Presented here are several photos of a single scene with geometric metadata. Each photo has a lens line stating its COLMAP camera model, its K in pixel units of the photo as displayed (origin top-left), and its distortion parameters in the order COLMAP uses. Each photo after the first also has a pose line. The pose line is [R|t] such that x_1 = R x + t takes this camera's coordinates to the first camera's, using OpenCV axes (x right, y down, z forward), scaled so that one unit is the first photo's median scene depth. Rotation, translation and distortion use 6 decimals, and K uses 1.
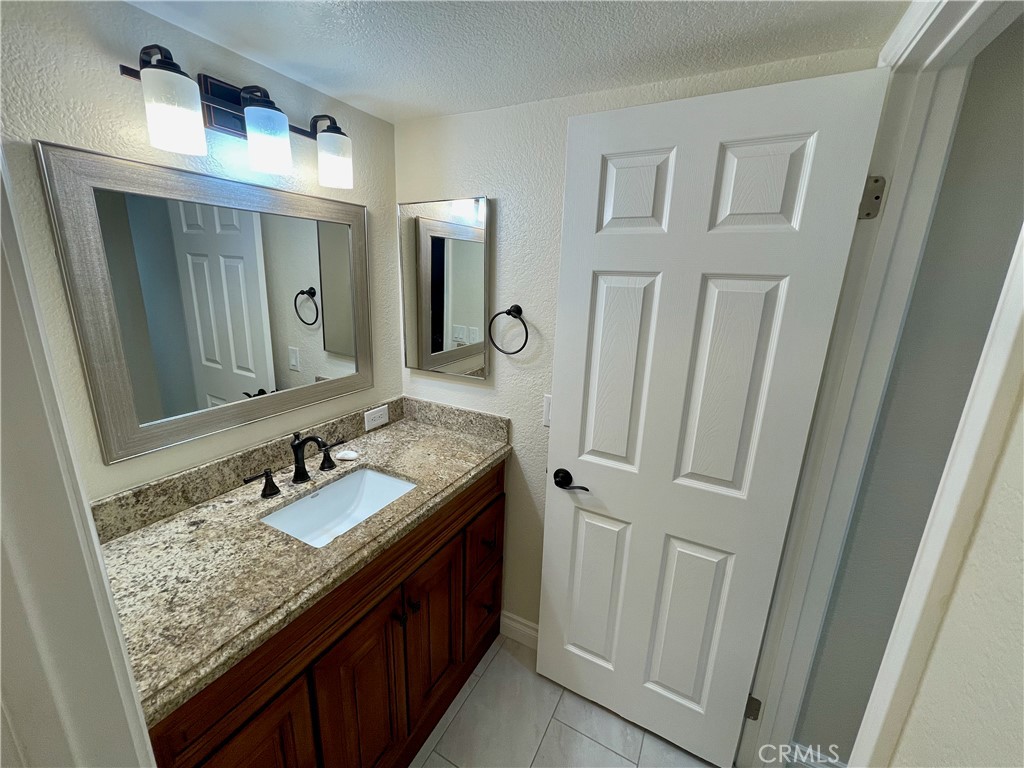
lens RADIAL K [[415.0, 0, 508.4], [0, 415.0, 384.6], [0, 0, 1]] dist [-0.010569, 0.000536]
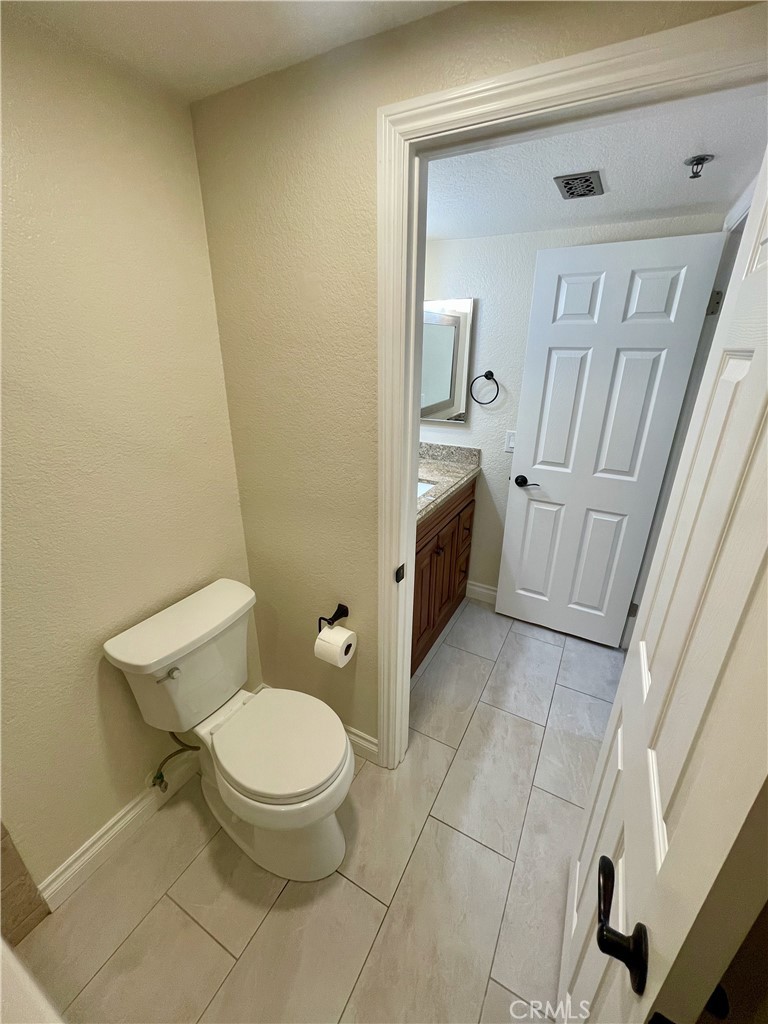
lens RADIAL K [[415.0, 0, 386.1], [0, 415.0, 514.2], [0, 0, 1]] dist [-0.010569, 0.000536]
pose [[0.999678, -0.019944, -0.015715, -0.413018], [0.021716, 0.992274, 0.122147, 0.161610], [0.013158, -0.122449, 0.992388, -0.692461]]
